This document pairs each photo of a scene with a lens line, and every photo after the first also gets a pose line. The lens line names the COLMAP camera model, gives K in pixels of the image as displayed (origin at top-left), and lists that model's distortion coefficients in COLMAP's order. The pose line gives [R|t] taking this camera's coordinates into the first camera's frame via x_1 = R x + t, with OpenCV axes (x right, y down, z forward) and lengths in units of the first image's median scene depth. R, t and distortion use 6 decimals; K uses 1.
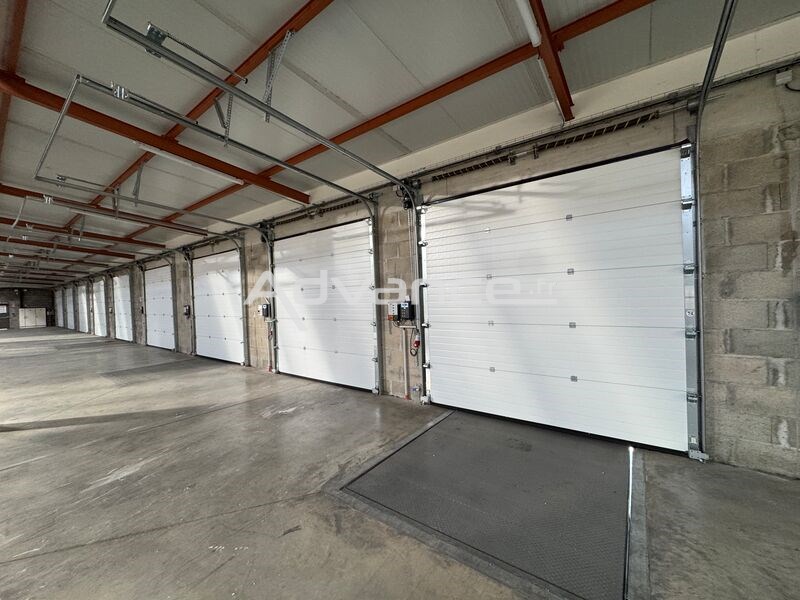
lens RADIAL K [[318.0, 0, 401.2], [0, 318.0, 299.3], [0, 0, 1]] dist [-0.003262, 0.000129]
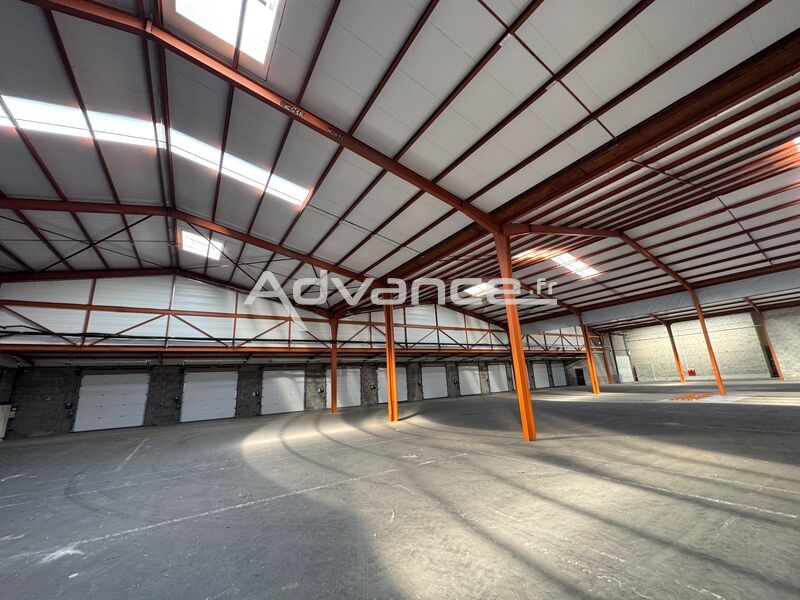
lens RADIAL K [[318.0, 0, 401.2], [0, 318.0, 299.3], [0, 0, 1]] dist [-0.003262, 0.000129]
pose [[0.353246, 0.247150, 0.902294, -5.646083], [0.056276, 0.957113, -0.284198, 0.163328], [-0.933836, 0.151169, 0.324188, 0.505239]]
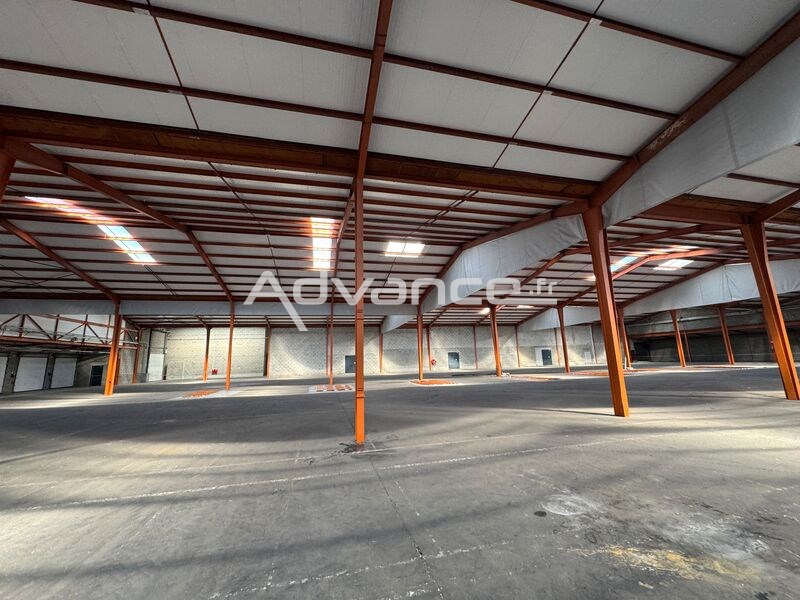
lens RADIAL K [[318.0, 0, 401.2], [0, 318.0, 299.3], [0, 0, 1]] dist [-0.003262, 0.000129]
pose [[-0.768769, 0.175443, 0.614992, -5.614477], [0.067915, 0.978594, -0.194273, 0.170027], [-0.635911, -0.107584, -0.764227, 0.410750]]
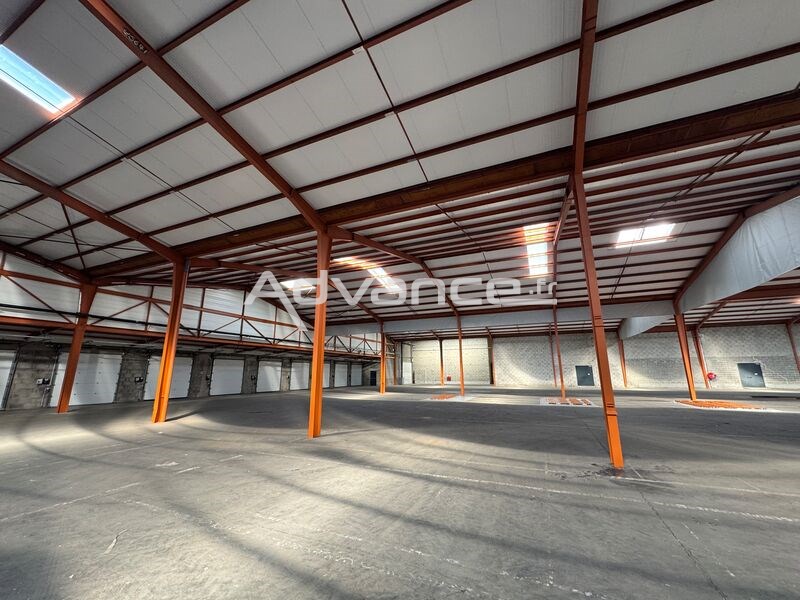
lens RADIAL K [[318.0, 0, 401.2], [0, 318.0, 299.3], [0, 0, 1]] dist [-0.003262, 0.000129]
pose [[-0.219349, 0.253706, 0.942082, -5.632569], [0.028229, 0.966844, -0.253801, 0.165459], [-0.975238, -0.029077, -0.219238, 0.472805]]
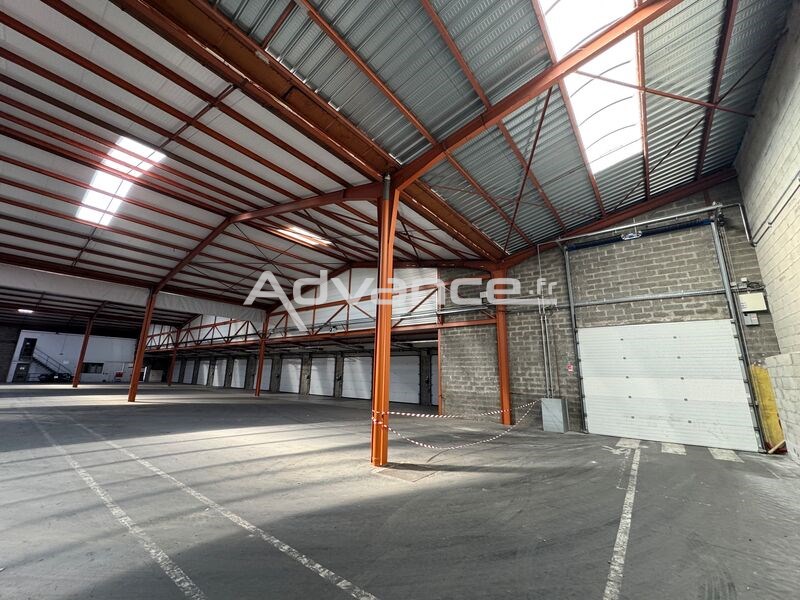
lens RADIAL K [[318.0, 0, 401.2], [0, 318.0, 299.3], [0, 0, 1]] dist [-0.003262, 0.000129]
pose [[0.998323, 0.046258, -0.034803, 0.765340], [-0.053250, 0.969633, -0.238699, -0.015276], [0.022705, 0.240152, 0.970470, -2.851839]]
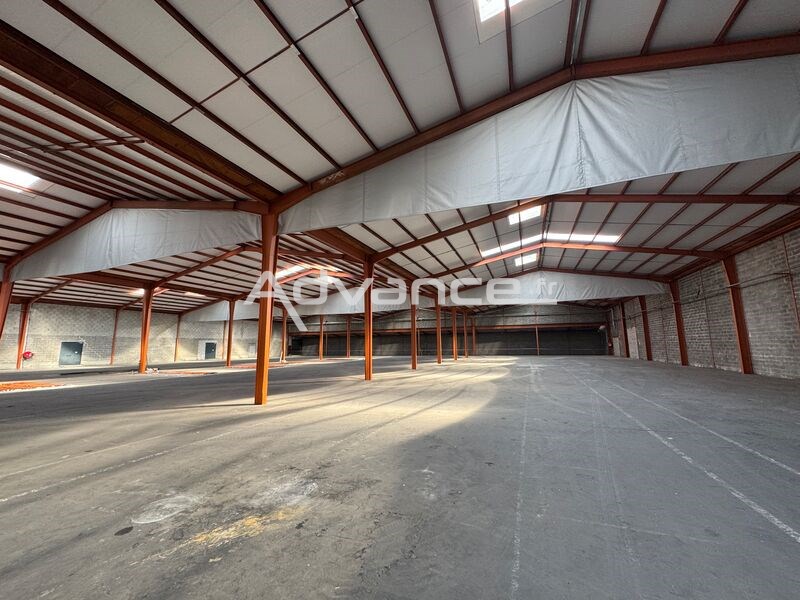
lens RADIAL K [[318.0, 0, 401.2], [0, 318.0, 299.3], [0, 0, 1]] dist [-0.003262, 0.000129]
pose [[-0.965182, 0.008410, -0.261443, -5.672900], [0.041099, 0.991945, -0.119821, 0.173194], [0.258330, -0.126394, -0.957753, 0.401136]]
